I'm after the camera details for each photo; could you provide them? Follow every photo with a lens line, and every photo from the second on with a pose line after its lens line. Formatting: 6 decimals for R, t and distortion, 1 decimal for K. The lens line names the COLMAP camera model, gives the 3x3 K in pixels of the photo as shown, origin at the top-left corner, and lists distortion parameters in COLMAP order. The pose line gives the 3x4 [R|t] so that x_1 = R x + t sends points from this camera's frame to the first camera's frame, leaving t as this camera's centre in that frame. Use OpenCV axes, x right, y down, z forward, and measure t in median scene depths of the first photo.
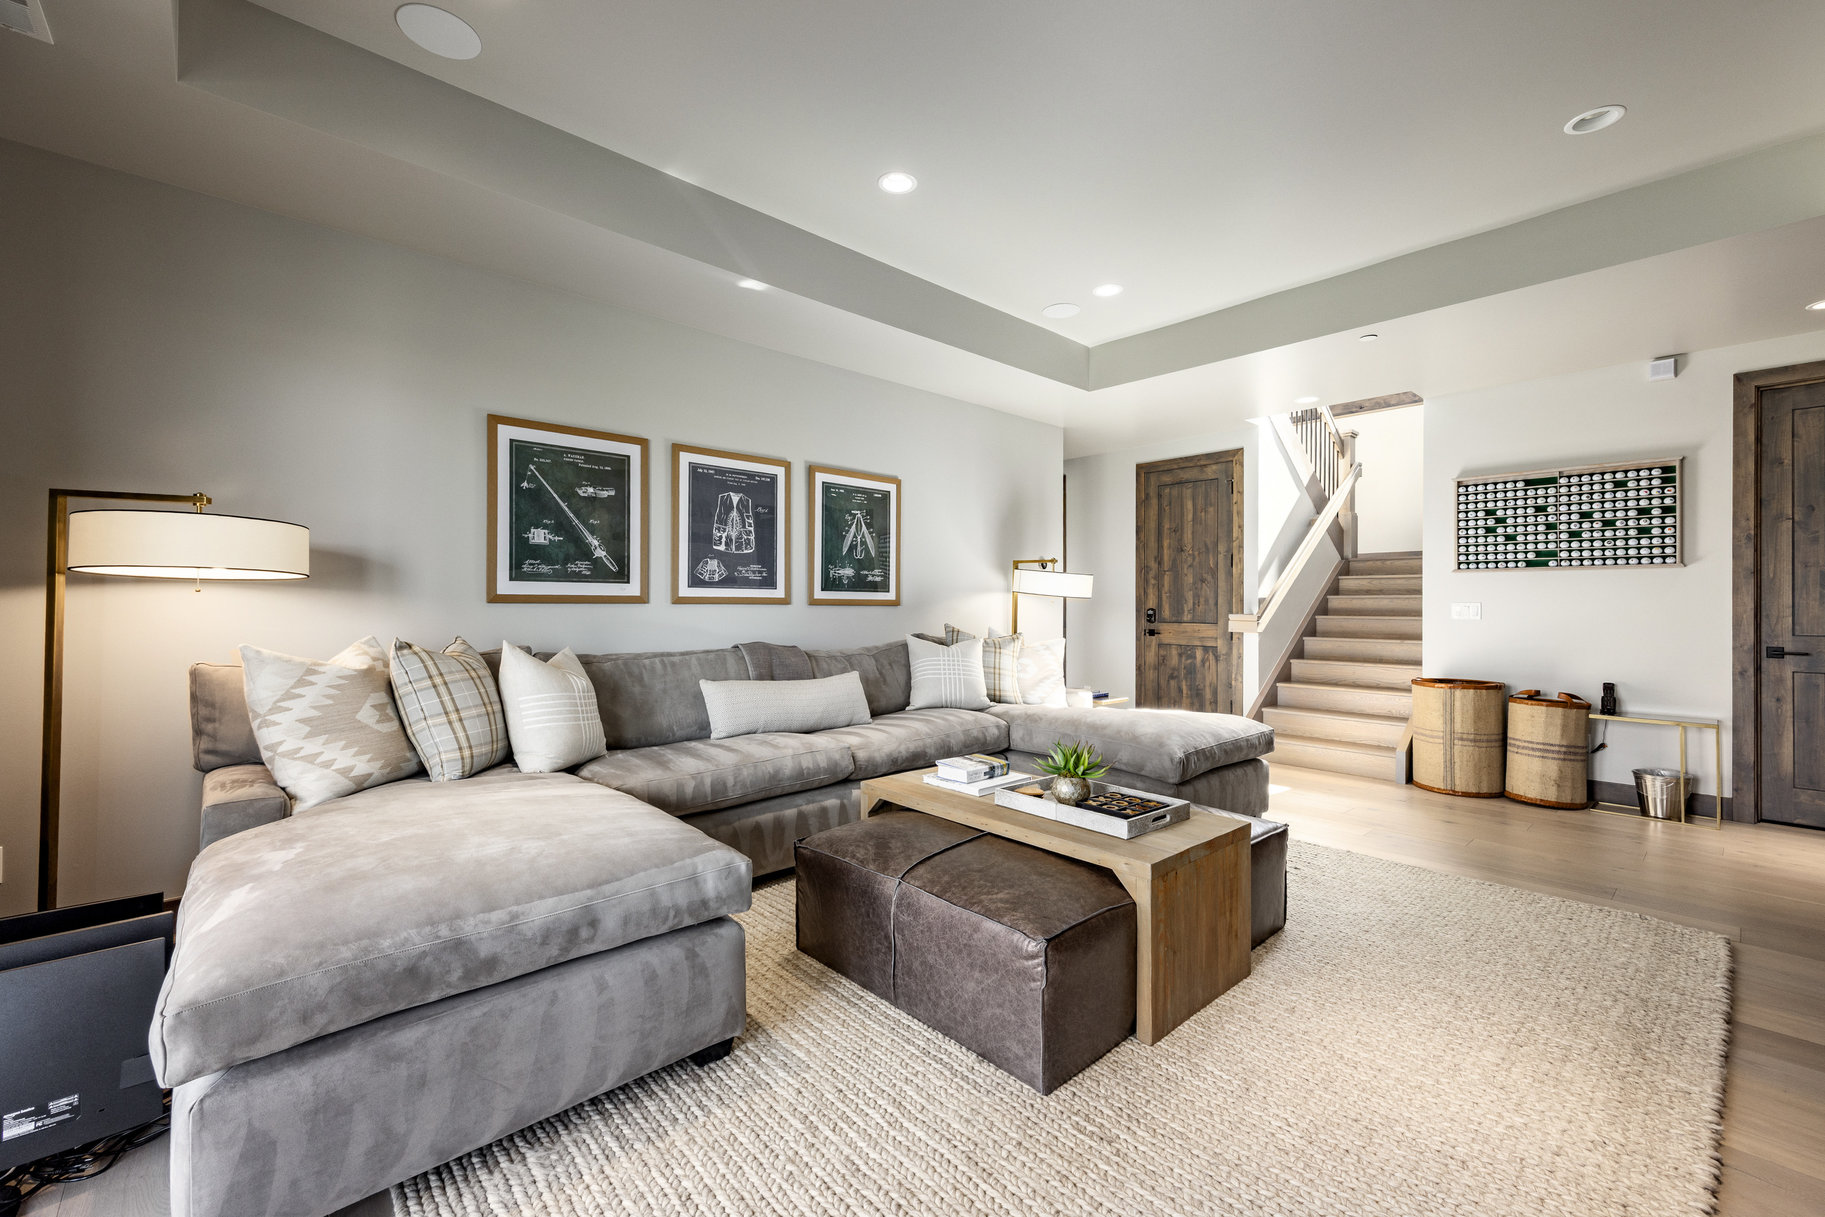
lens RADIAL K [[743.0, 0, 912.1], [0, 743.0, 612.3], [0, 0, 1]] dist [0.001443, 0.000046]
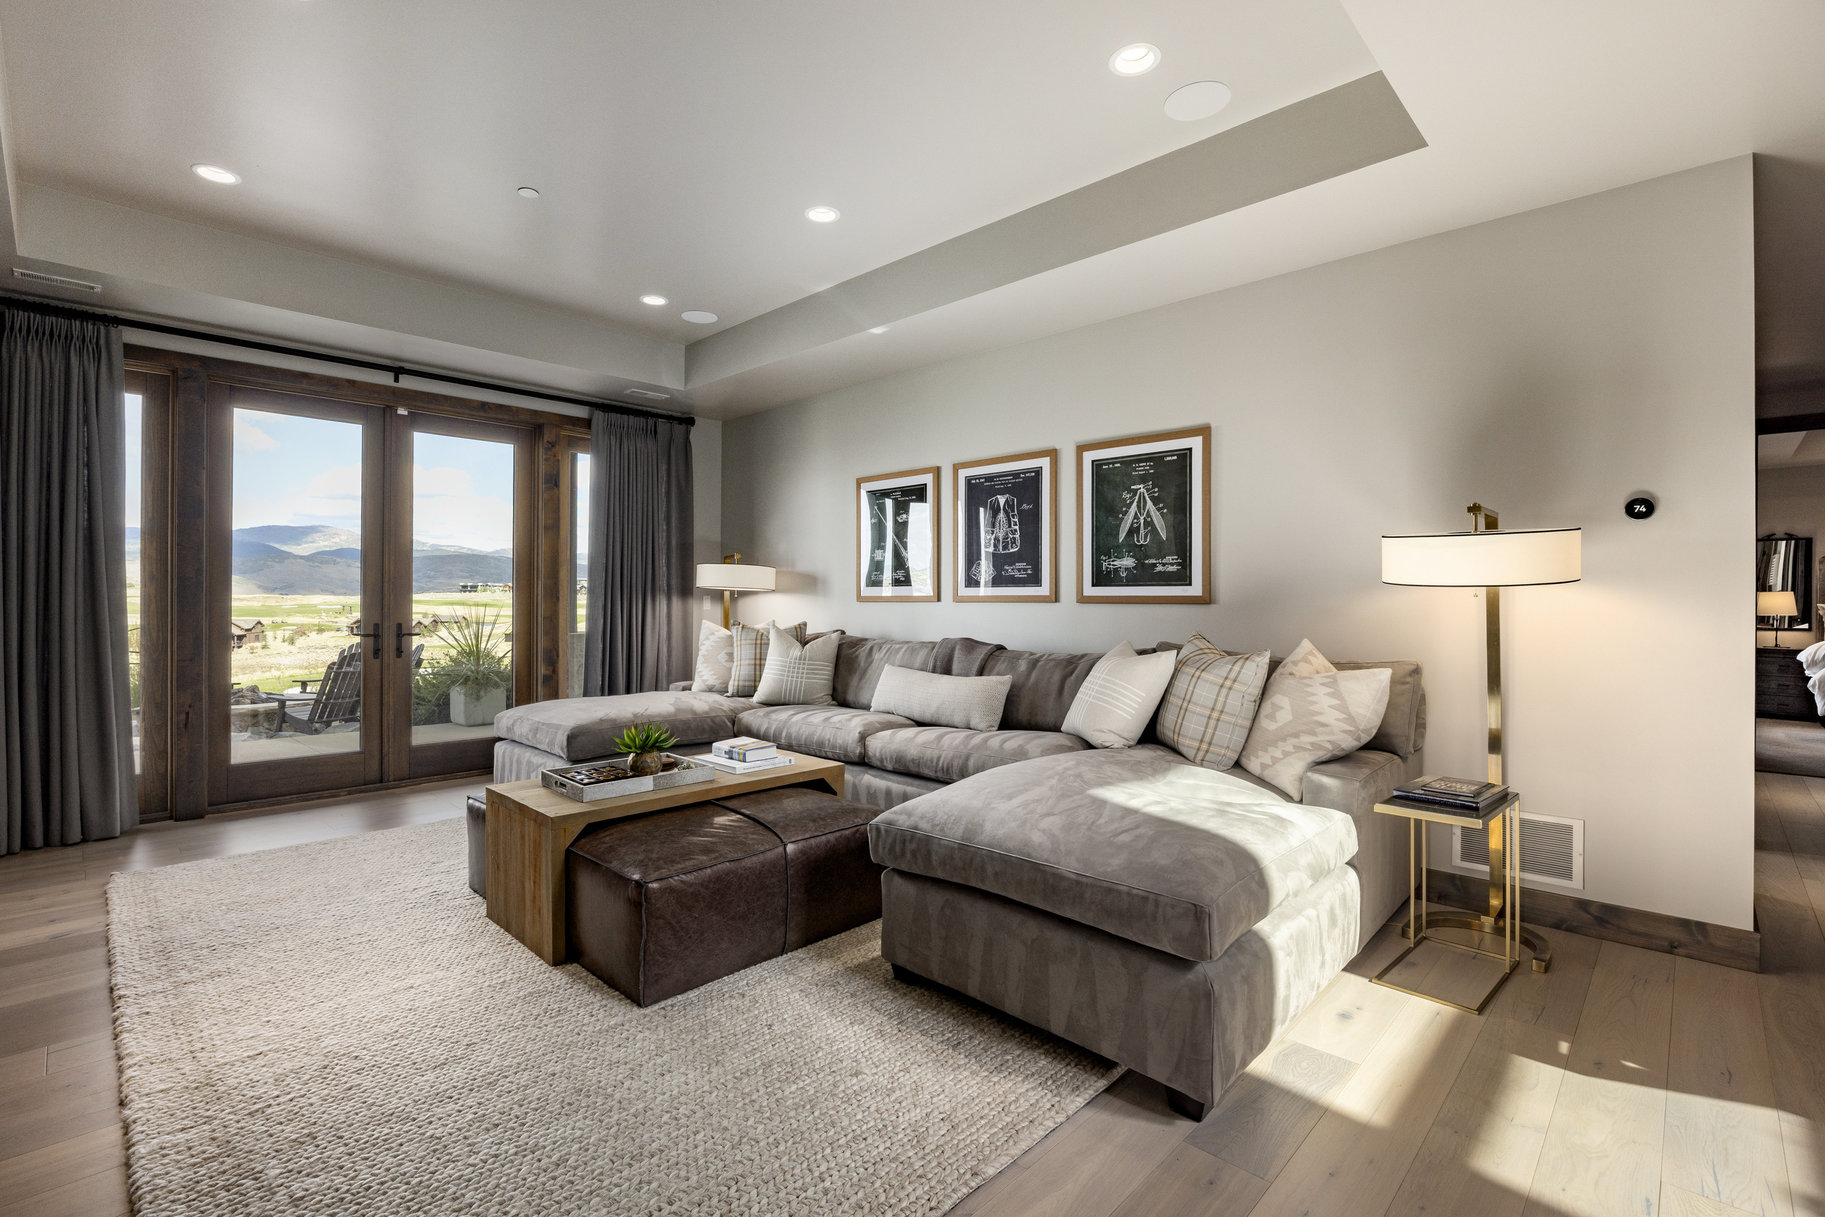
lens RADIAL K [[826.2, 0, 913.4], [0, 826.2, 600.2], [0, 0, 1]] dist [-0.002657, -0.000073]
pose [[0.072280, -0.008769, -0.997346, 0.817170], [-0.014780, 0.999842, -0.009862, -0.000706], [0.997275, 0.015454, 0.072139, 0.721540]]
